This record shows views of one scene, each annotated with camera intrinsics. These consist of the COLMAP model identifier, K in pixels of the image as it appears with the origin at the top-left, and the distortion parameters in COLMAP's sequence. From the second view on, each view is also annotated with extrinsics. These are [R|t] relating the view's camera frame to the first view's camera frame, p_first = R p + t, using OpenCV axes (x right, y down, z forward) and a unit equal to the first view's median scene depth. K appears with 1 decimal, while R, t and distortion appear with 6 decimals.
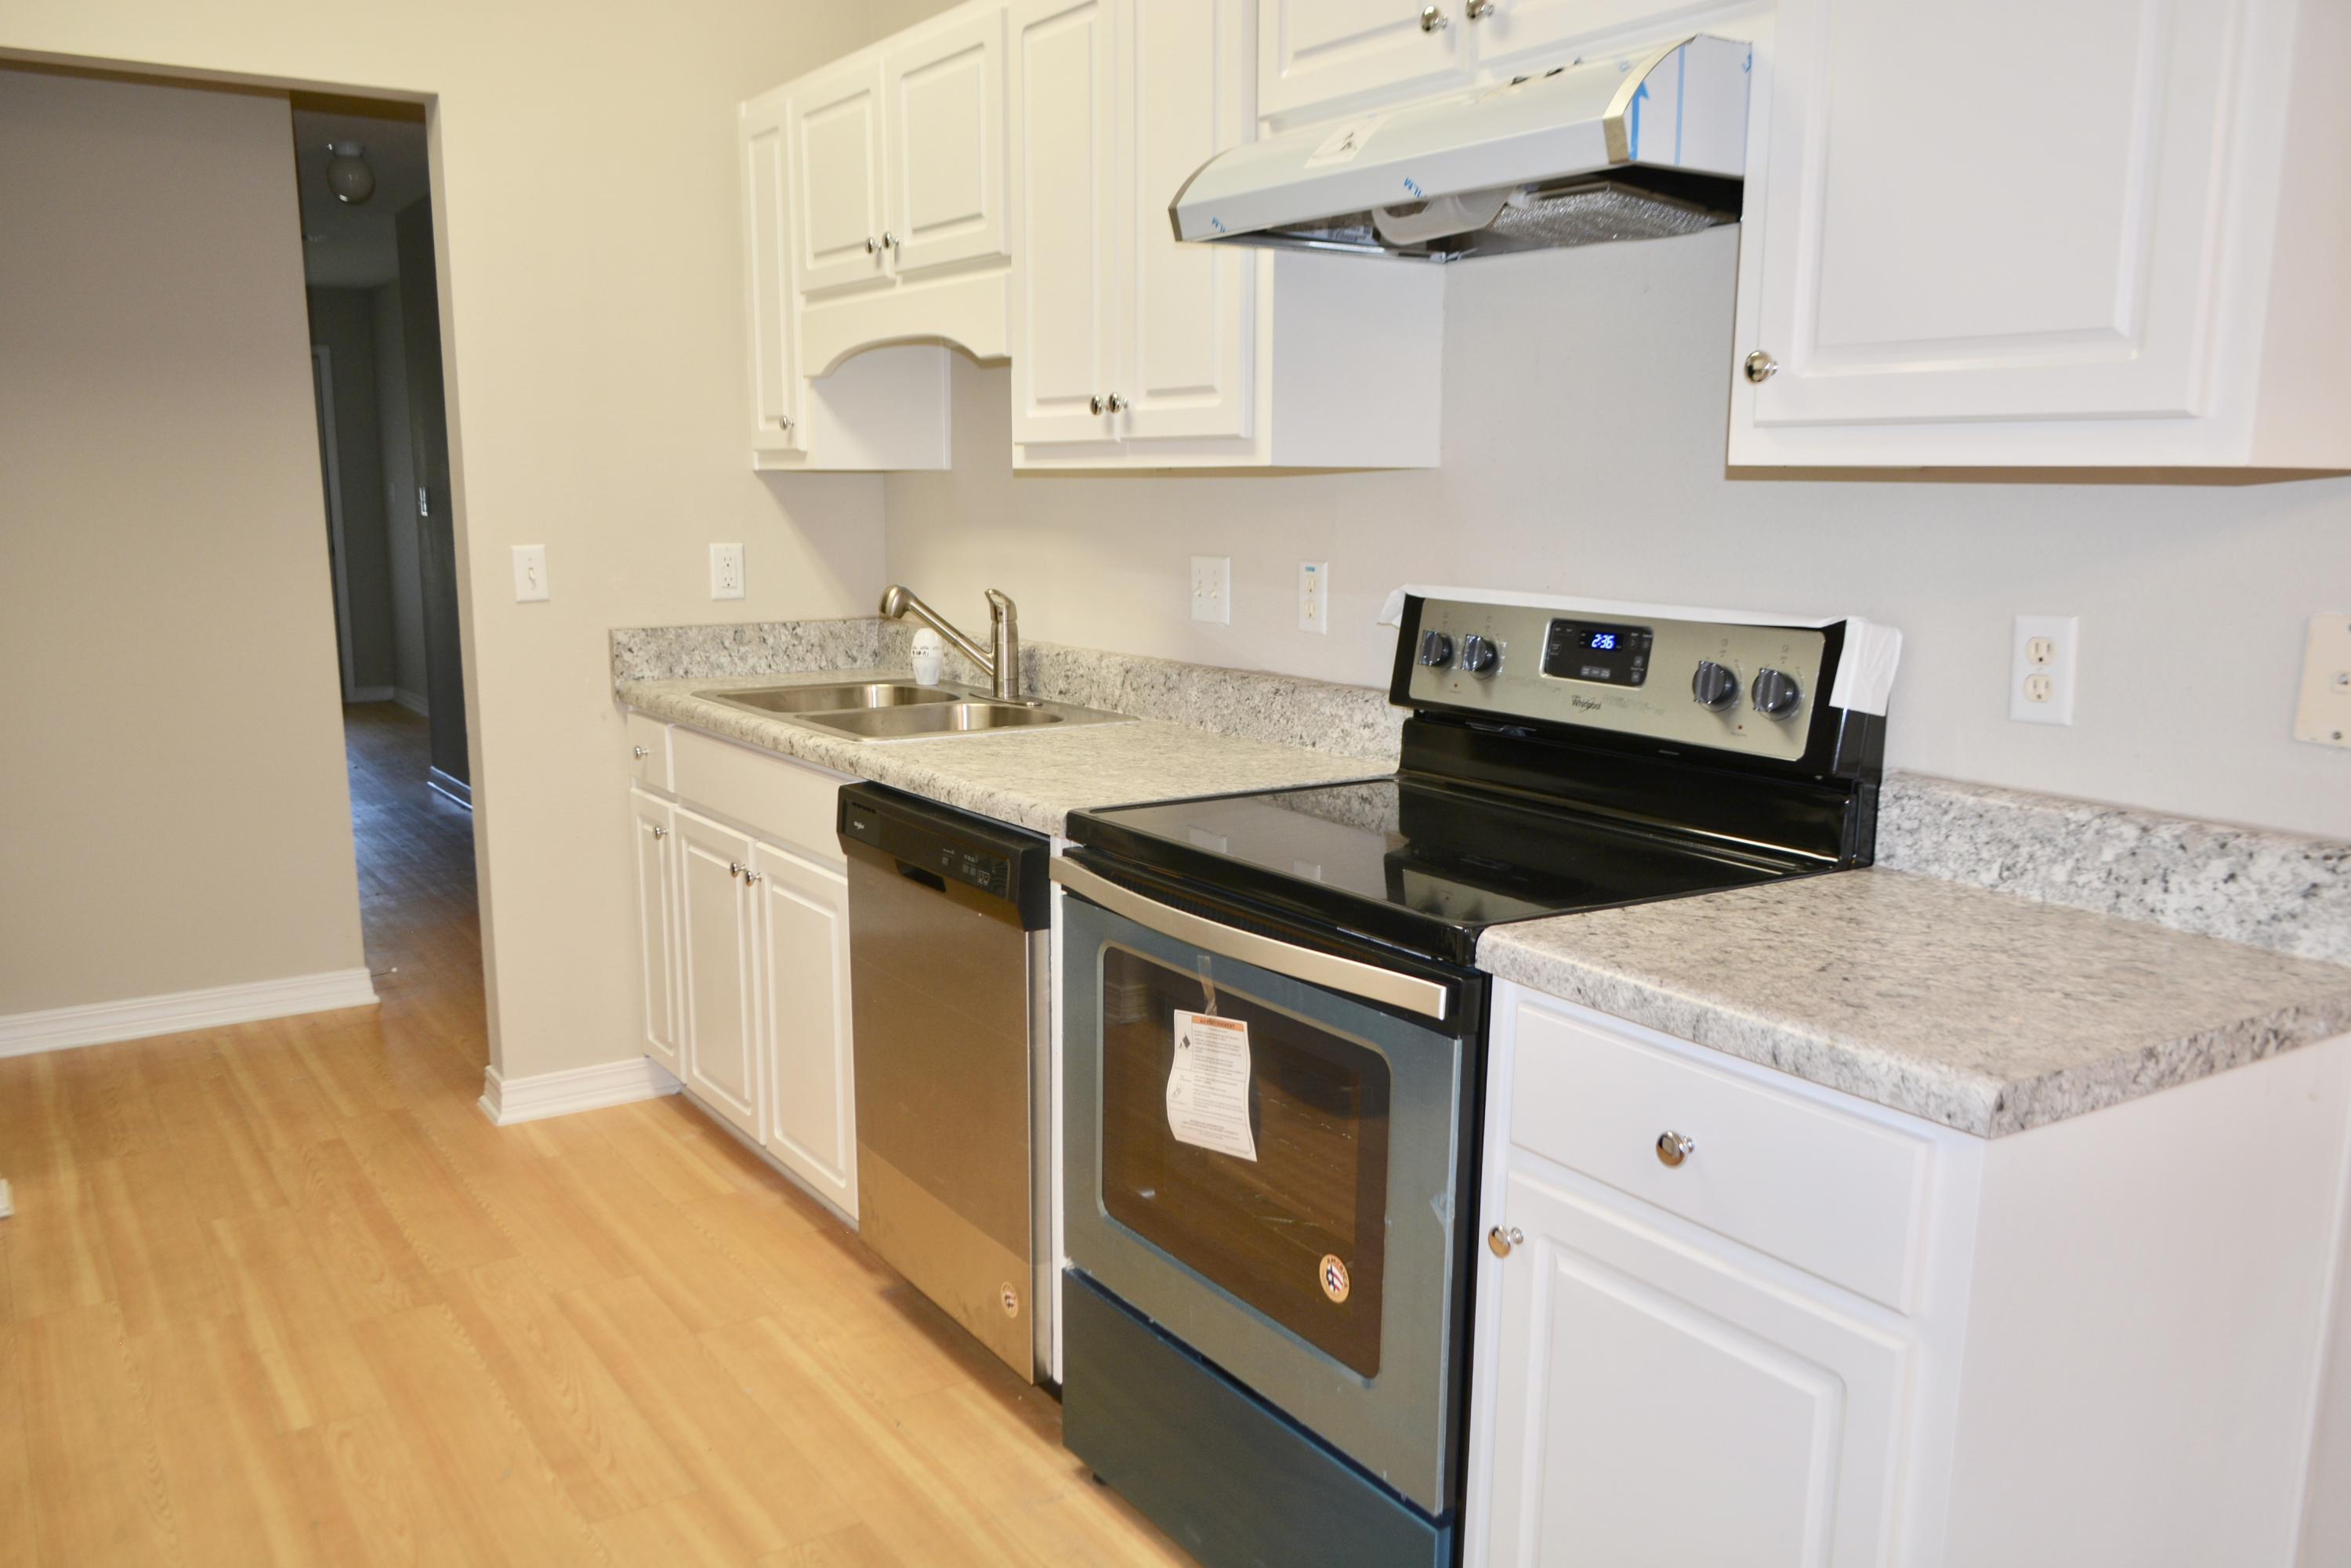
lens RADIAL K [[1821.5, 0, 1125.9], [0, 1821.5, 806.7], [0, 0, 1]] dist [-0.003556, -0.000308]
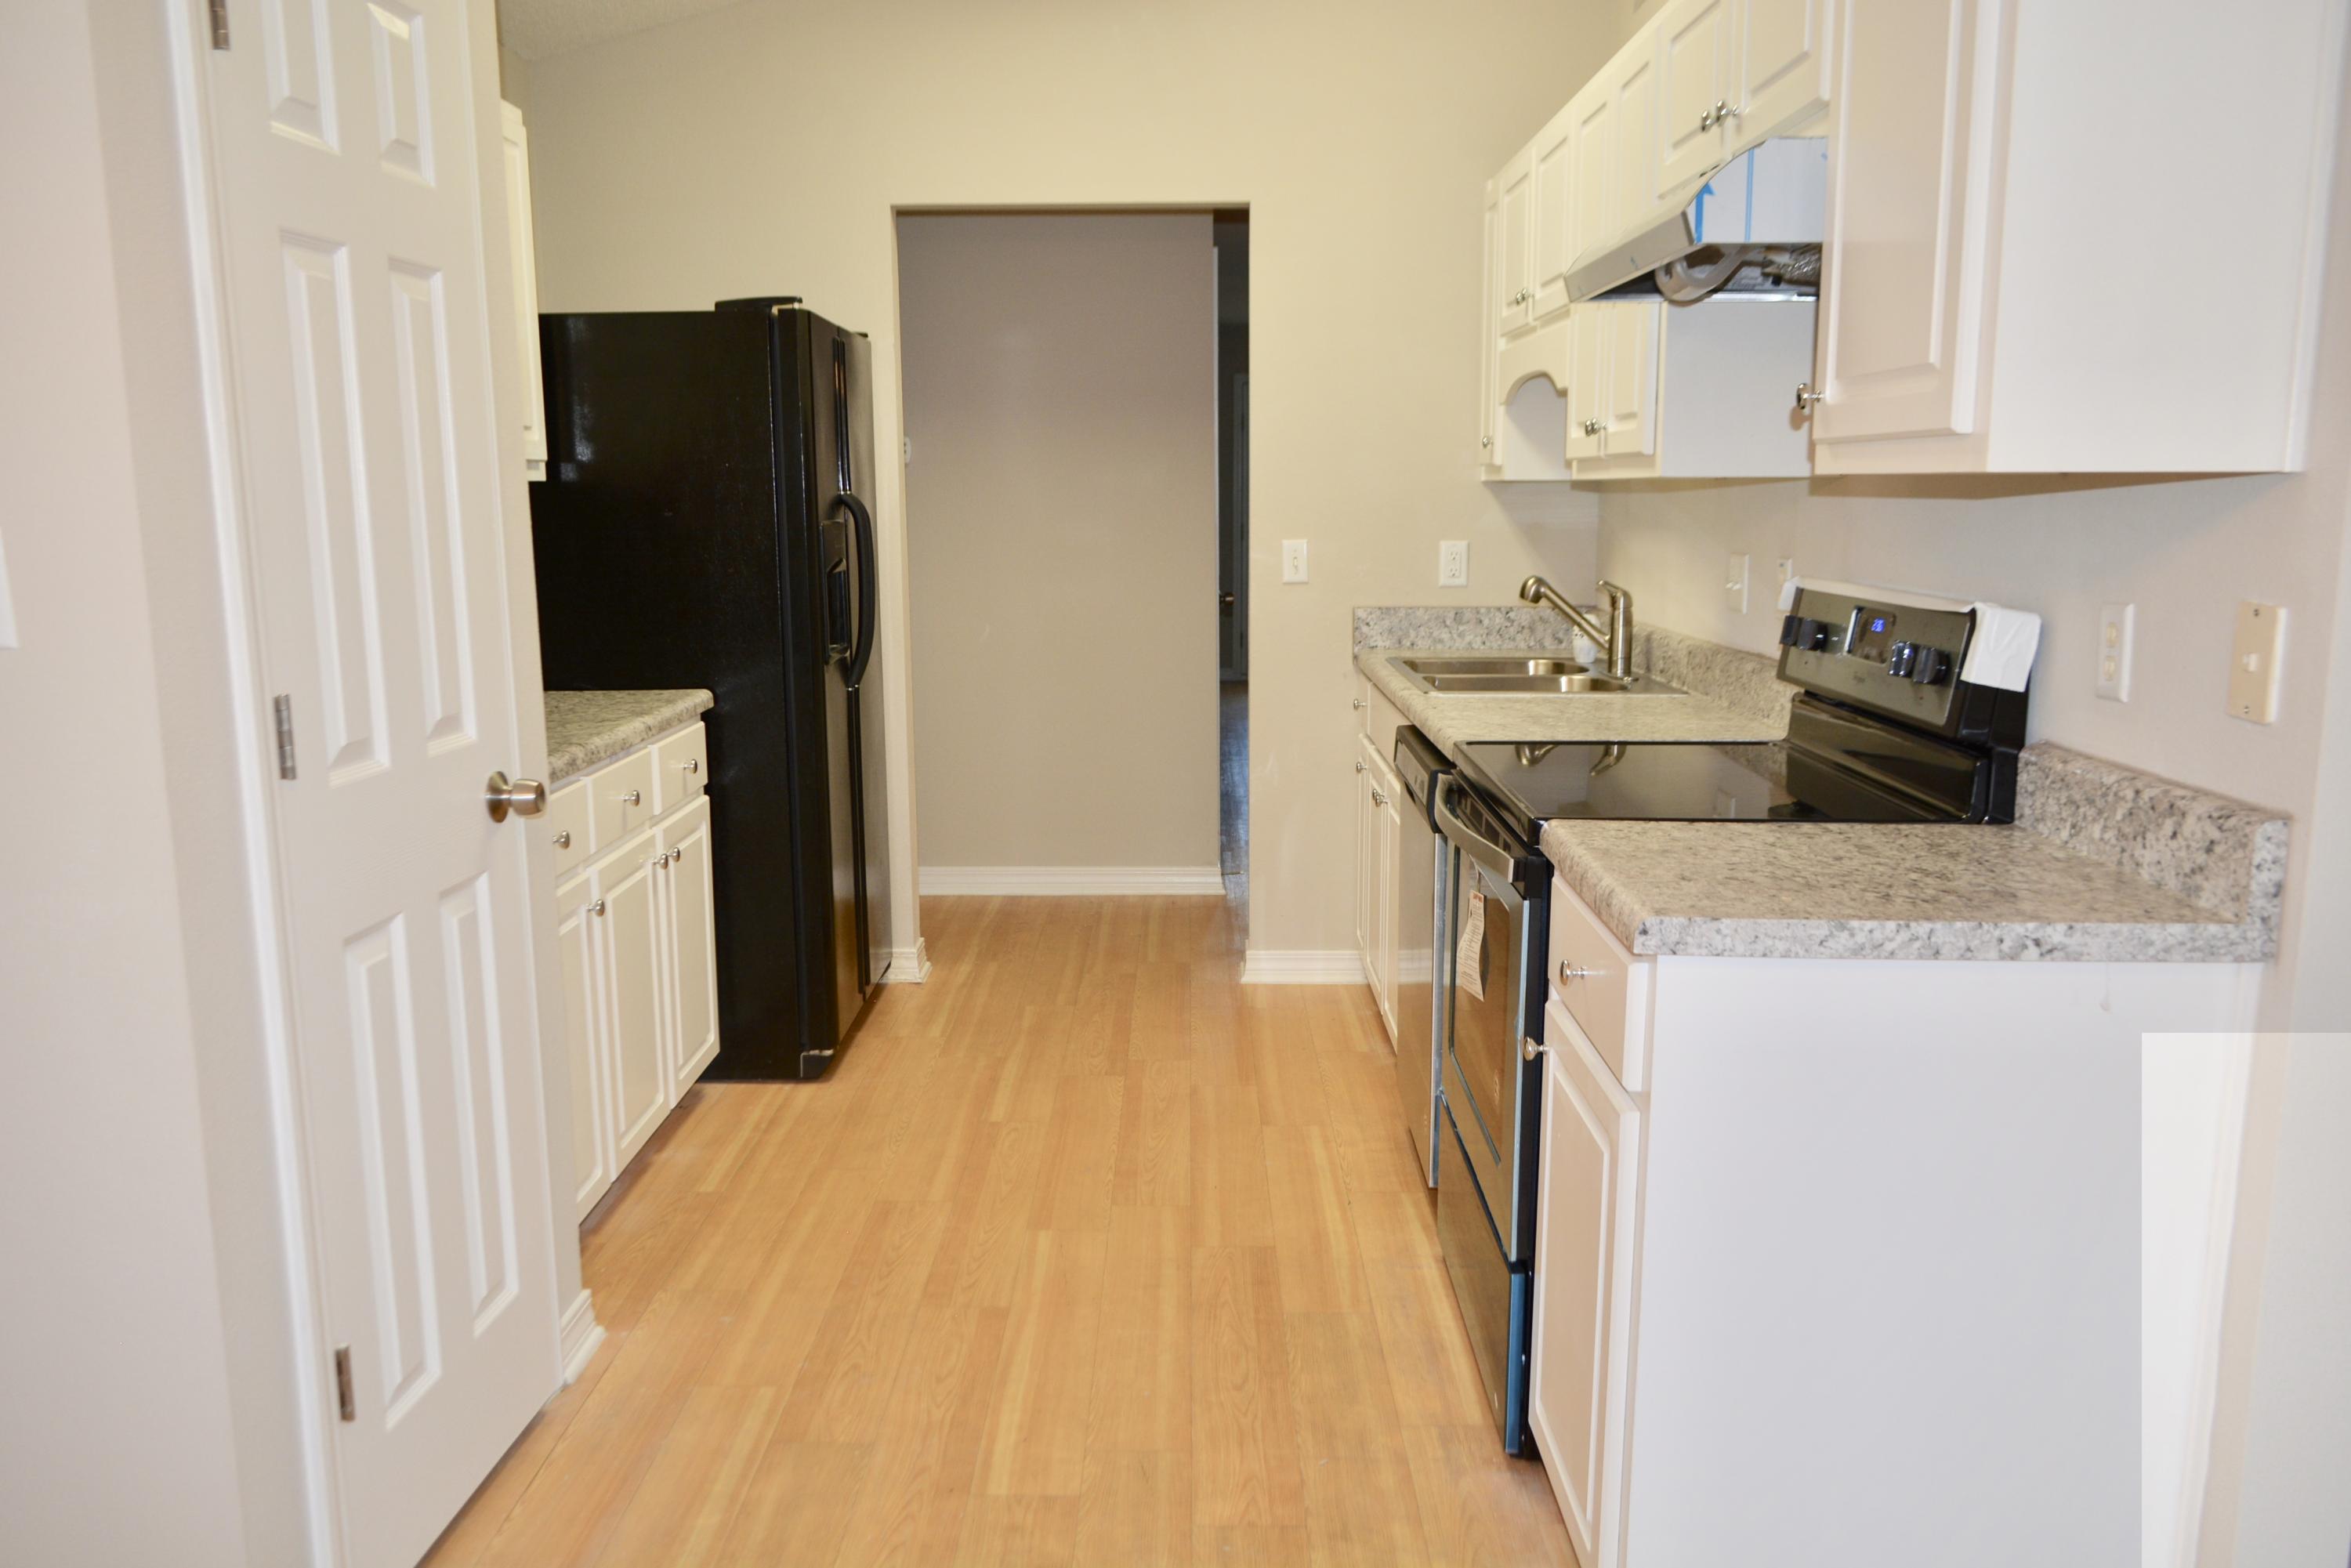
lens RADIAL K [[1821.5, 0, 1150.4], [0, 1821.5, 796.4], [0, 0, 1]] dist [-0.003556, -0.000308]
pose [[0.826401, 0.088169, -0.556136, 0.411042], [-0.094230, 0.995392, 0.017785, 0.031809], [0.555141, 0.037707, 0.830901, -0.165859]]
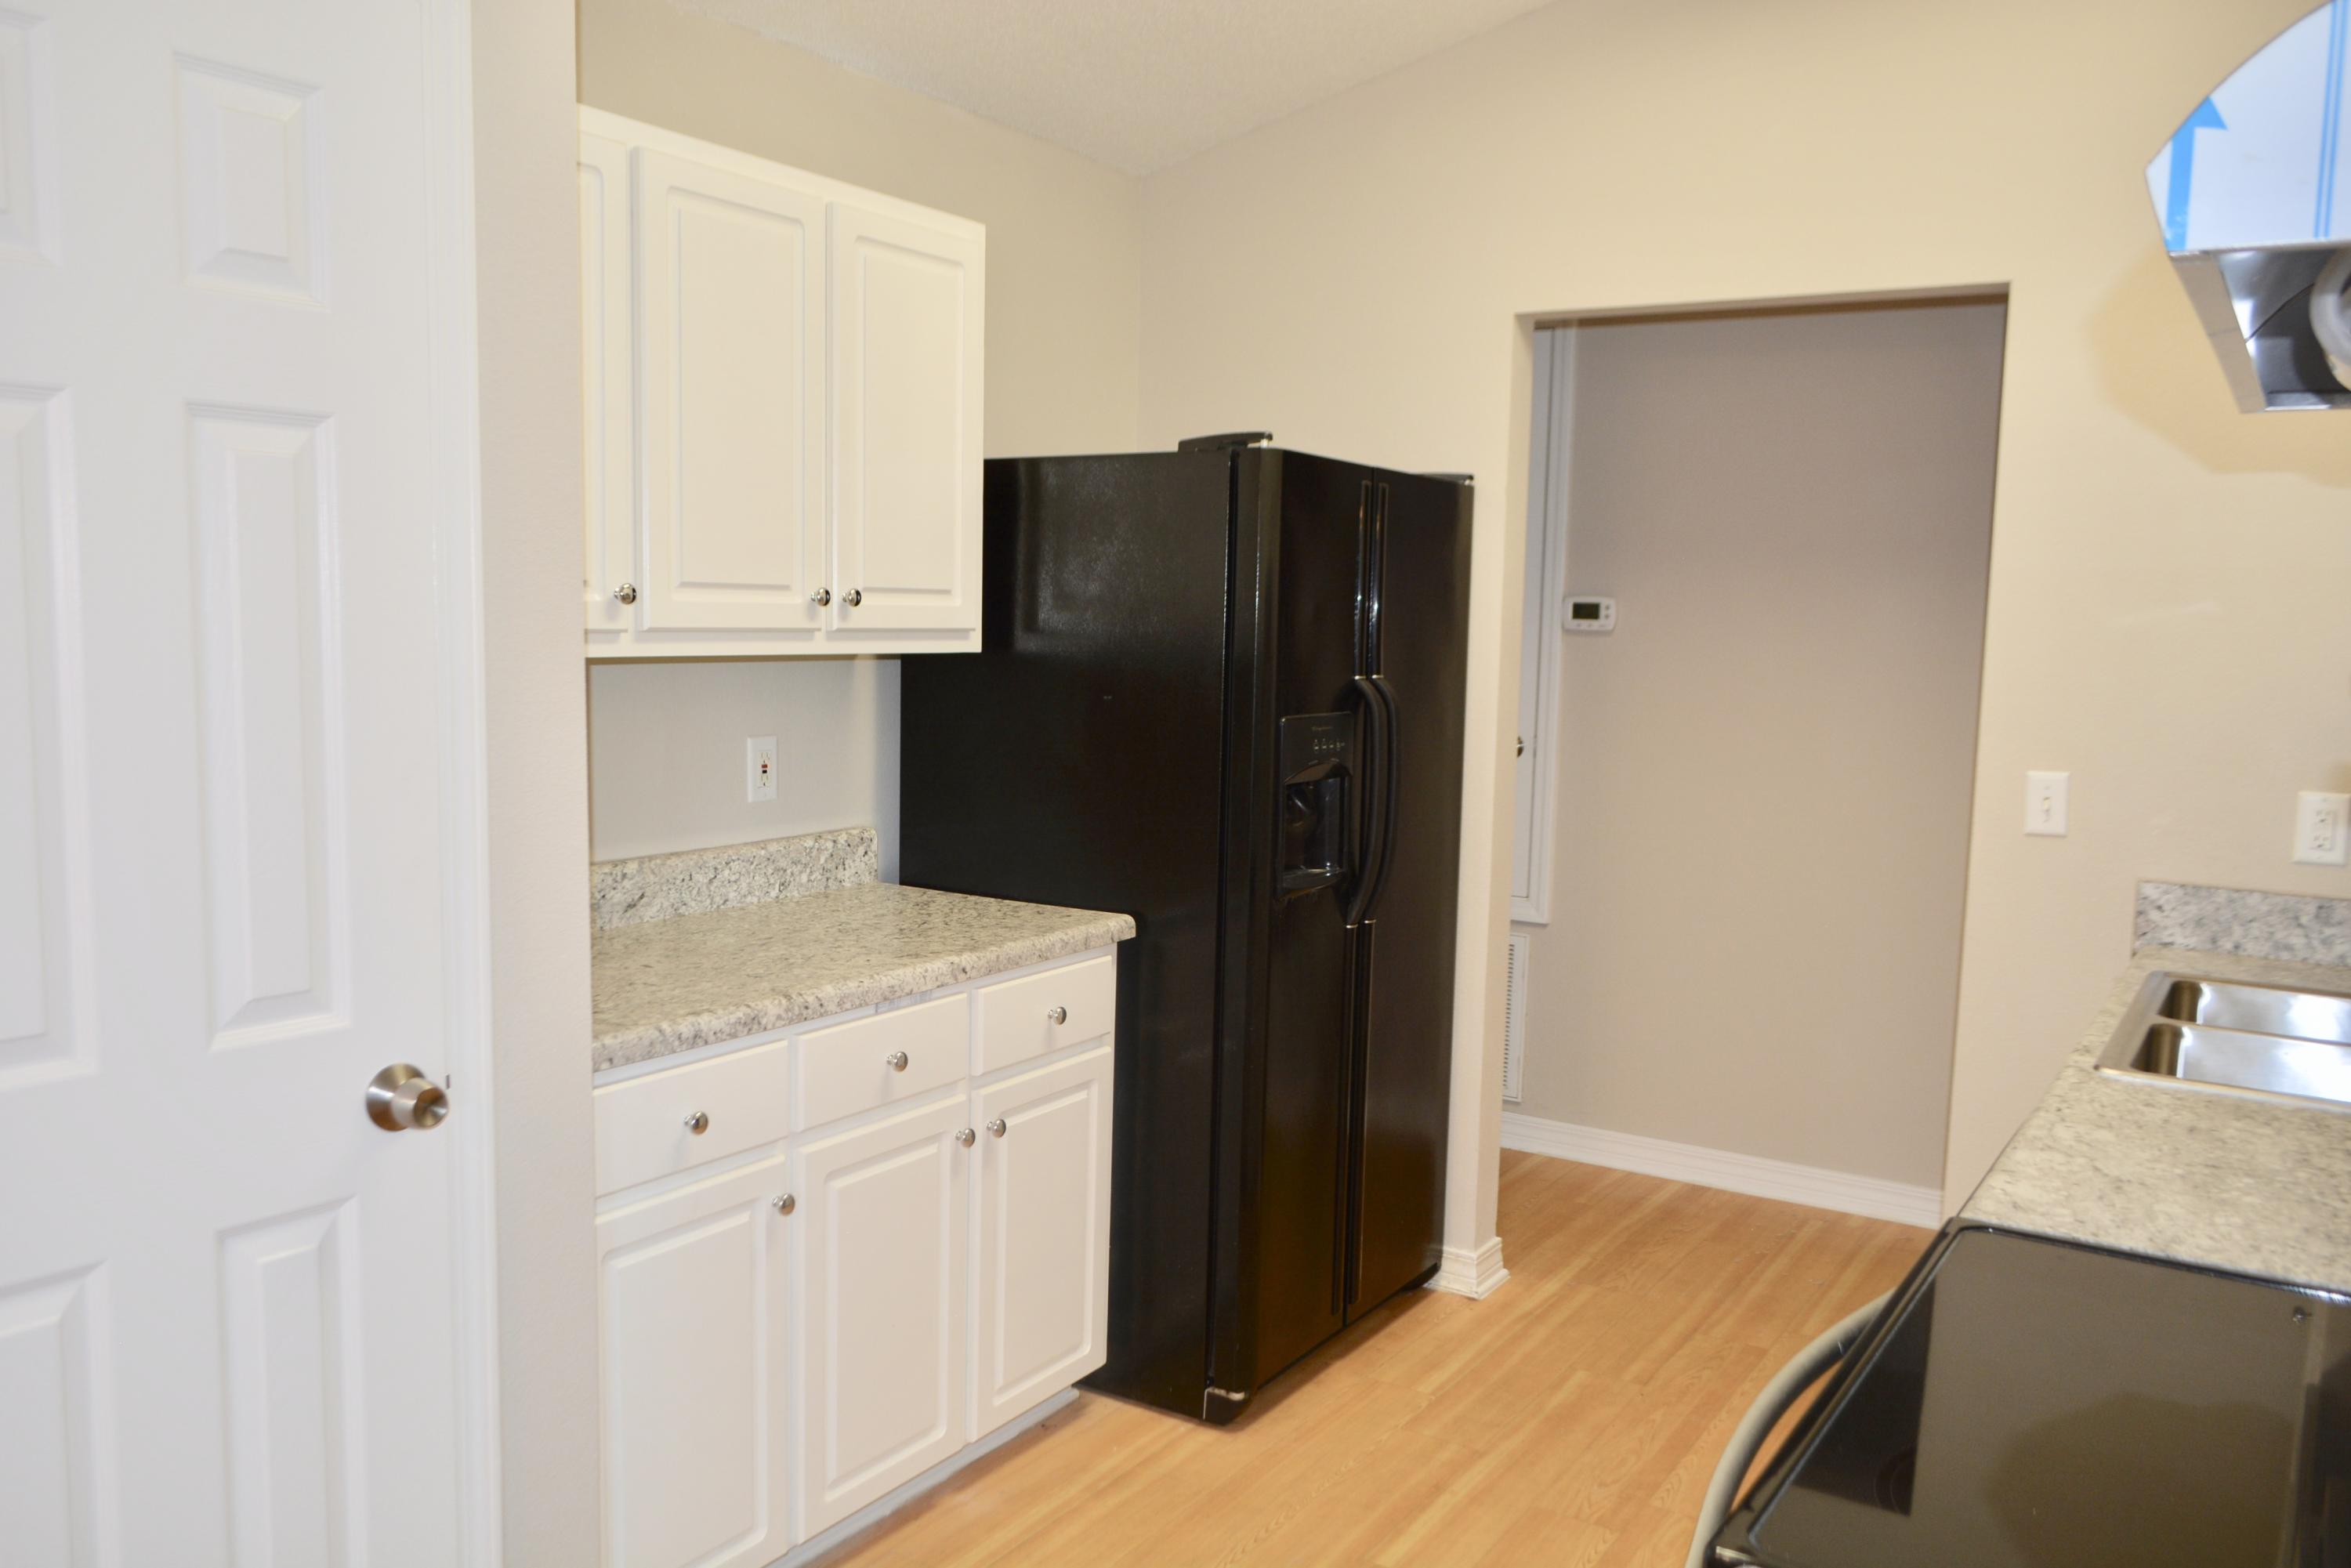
lens RADIAL K [[1821.5, 0, 1155.9], [0, 1821.5, 805.0], [0, 0, 1]] dist [-0.003556, -0.000308]
pose [[0.405372, 0.107599, -0.907797, 0.369395], [-0.188077, 0.981621, 0.032364, -0.095090], [0.894595, 0.157616, 0.418158, 0.319374]]
